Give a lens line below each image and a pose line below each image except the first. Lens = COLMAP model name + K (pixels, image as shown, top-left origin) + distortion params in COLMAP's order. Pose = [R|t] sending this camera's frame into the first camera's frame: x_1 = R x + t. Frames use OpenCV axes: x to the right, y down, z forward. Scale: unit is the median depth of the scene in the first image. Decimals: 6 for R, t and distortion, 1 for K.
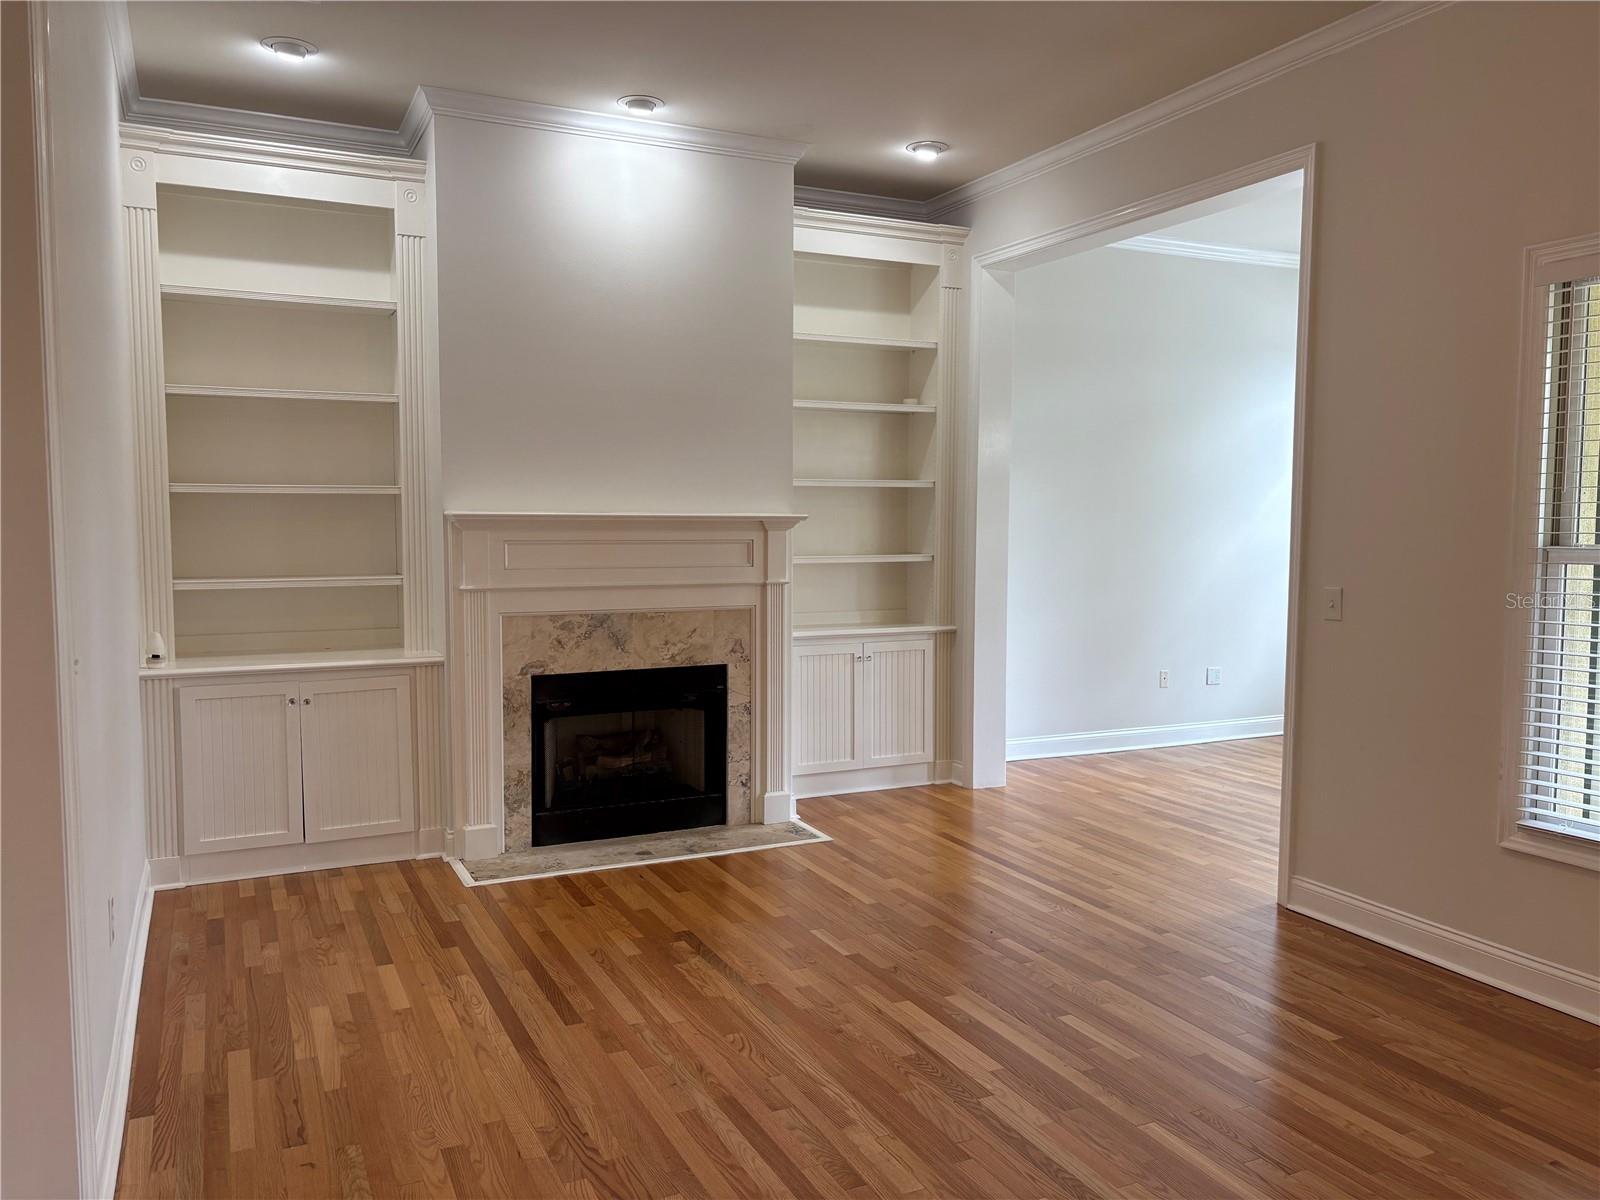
lens RADIAL K [[1227.7, 0, 803.7], [0, 1227.7, 598.1], [0, 0, 1]] dist [0.053471, -0.060205]
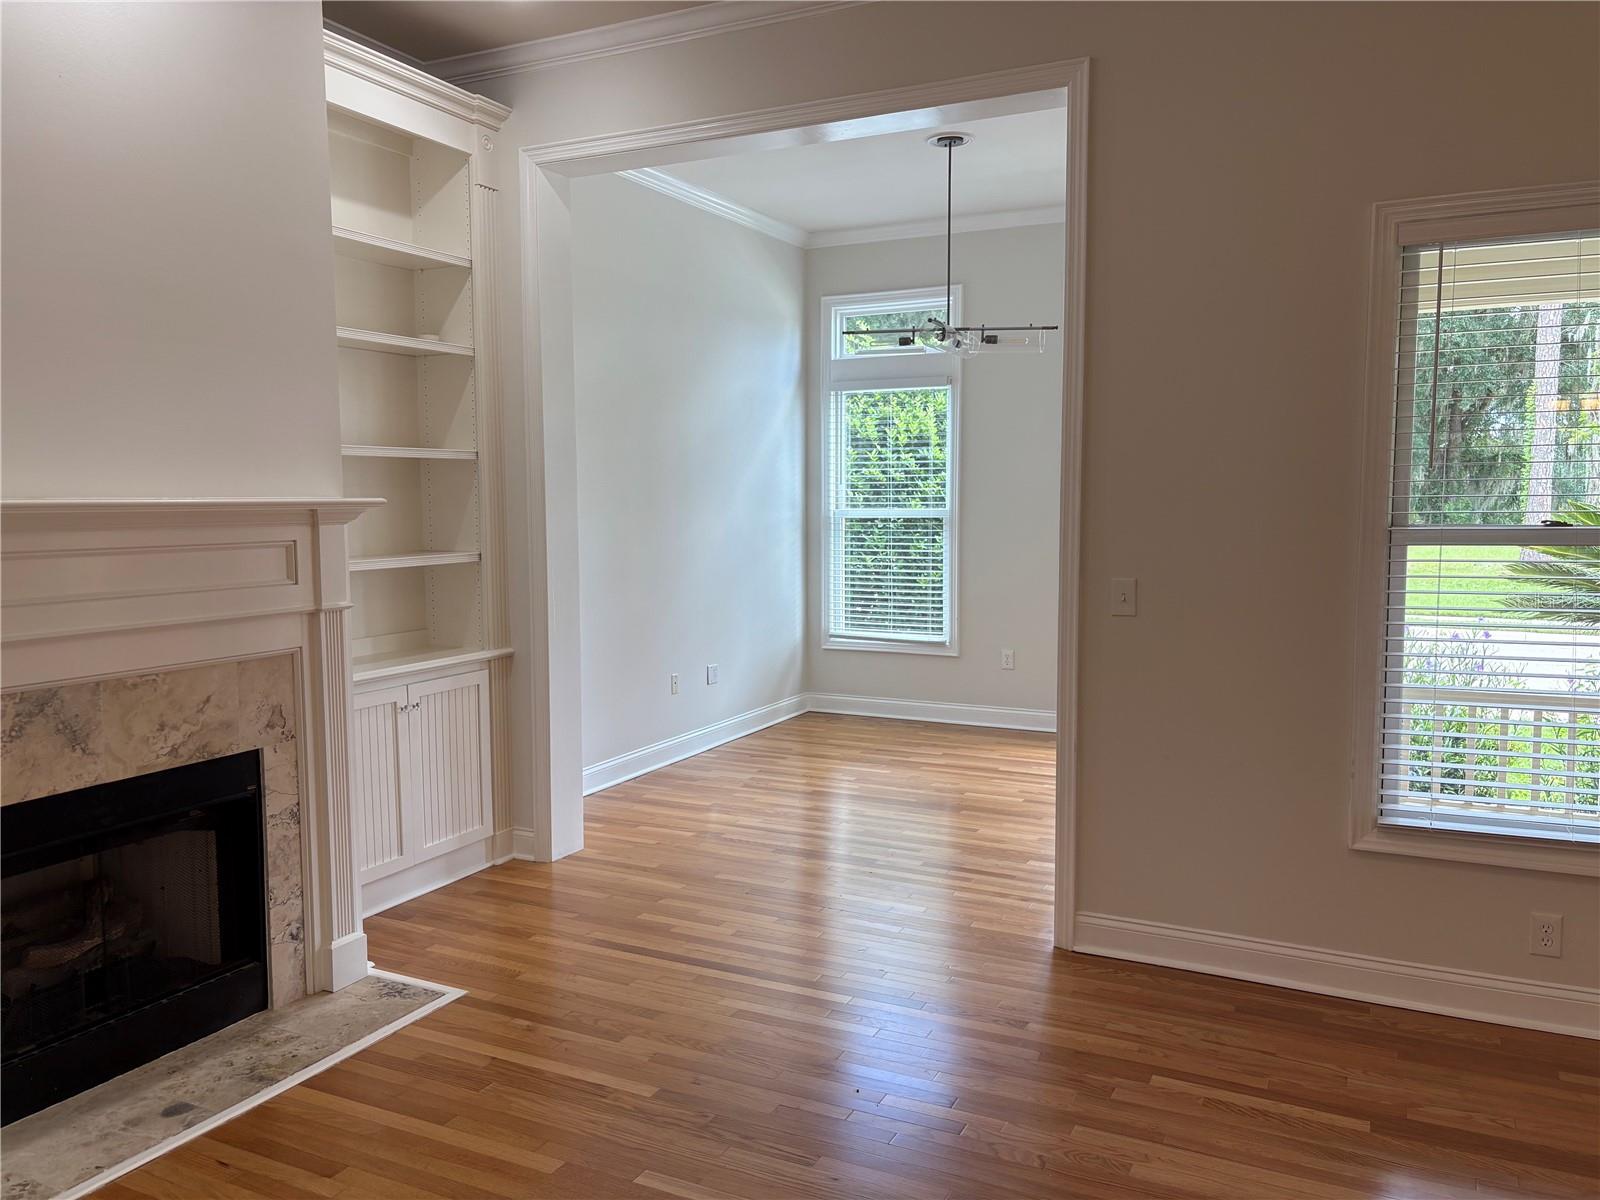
lens RADIAL K [[1227.7, 0, 807.9], [0, 1227.7, 595.7], [0, 0, 1]] dist [0.053471, -0.060205]
pose [[0.787329, -0.058476, 0.613754, -0.219559], [0.048864, 0.998279, 0.032429, -0.027700], [-0.614594, 0.004458, 0.788831, 0.350883]]
